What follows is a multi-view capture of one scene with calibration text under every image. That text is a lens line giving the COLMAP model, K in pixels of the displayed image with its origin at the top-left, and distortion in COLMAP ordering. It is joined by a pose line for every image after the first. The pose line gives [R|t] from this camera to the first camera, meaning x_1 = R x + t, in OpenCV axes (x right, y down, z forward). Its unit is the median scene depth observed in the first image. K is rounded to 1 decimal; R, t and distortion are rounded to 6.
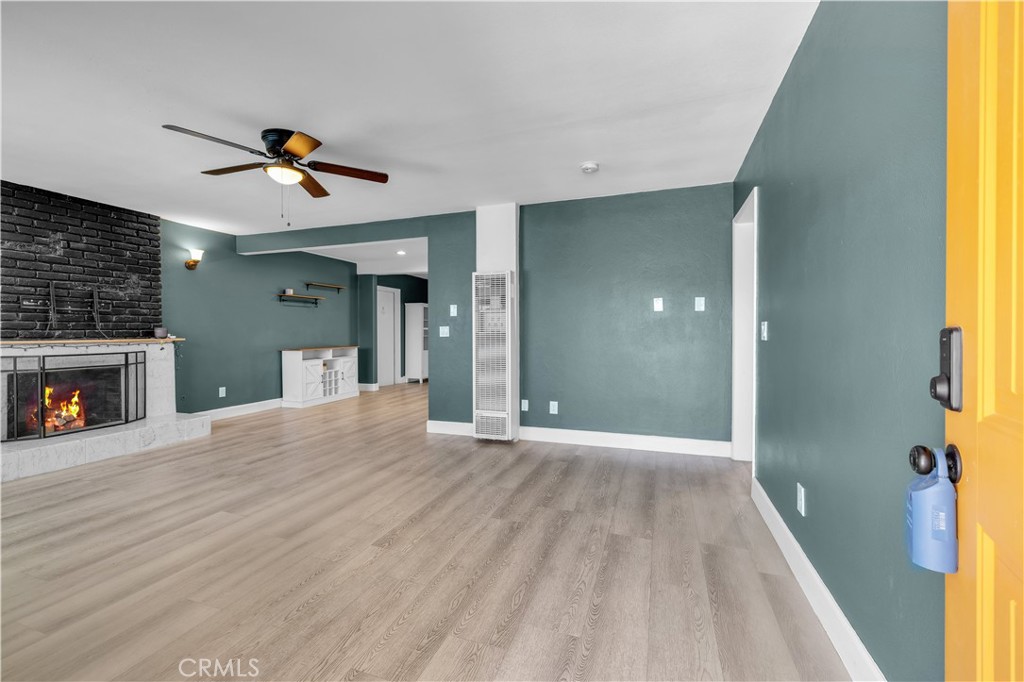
lens RADIAL K [[425.7, 0, 512.0], [0, 425.7, 341.0], [0, 0, 1]] dist [-0.001127, 0.000280]
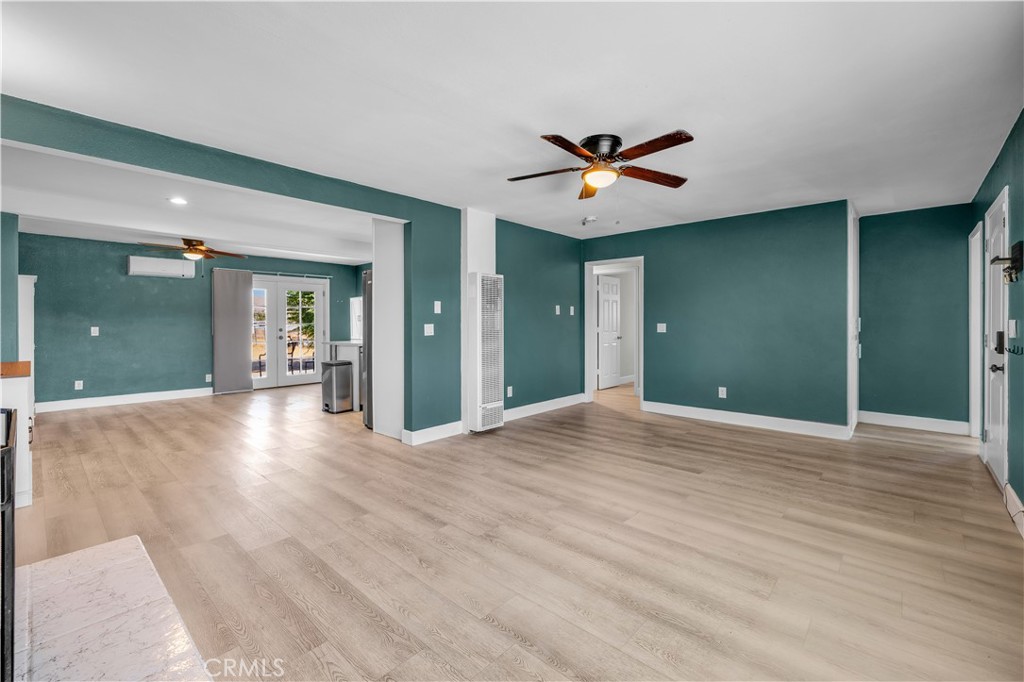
lens RADIAL K [[433.0, 0, 505.0], [0, 433.0, 324.4], [0, 0, 1]] dist [0.003272, 0.000356]
pose [[0.395697, -0.002783, 0.918377, -1.207068], [0.020128, 0.999781, -0.005643, -0.031316], [-0.918161, 0.020718, 0.395667, 0.611625]]
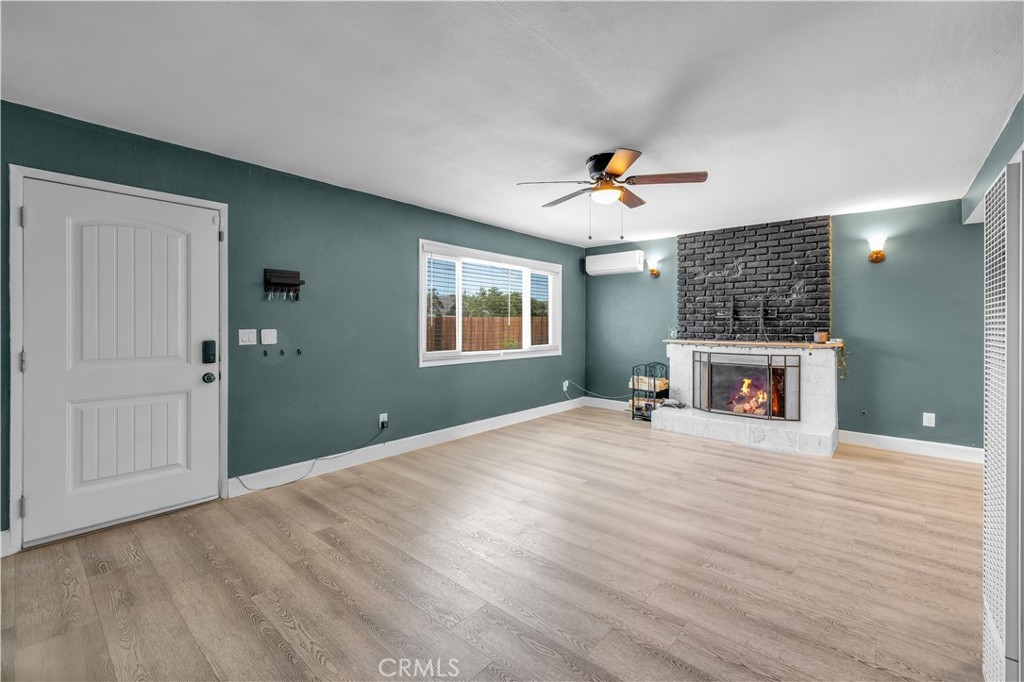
lens RADIAL K [[433.0, 0, 505.0], [0, 433.0, 324.4], [0, 0, 1]] dist [0.003272, 0.000356]
pose [[-0.378814, 0.000142, -0.925473, 0.440888], [-0.021565, 0.999727, 0.008981, -0.053686], [0.925222, 0.023360, -0.378708, 0.901503]]
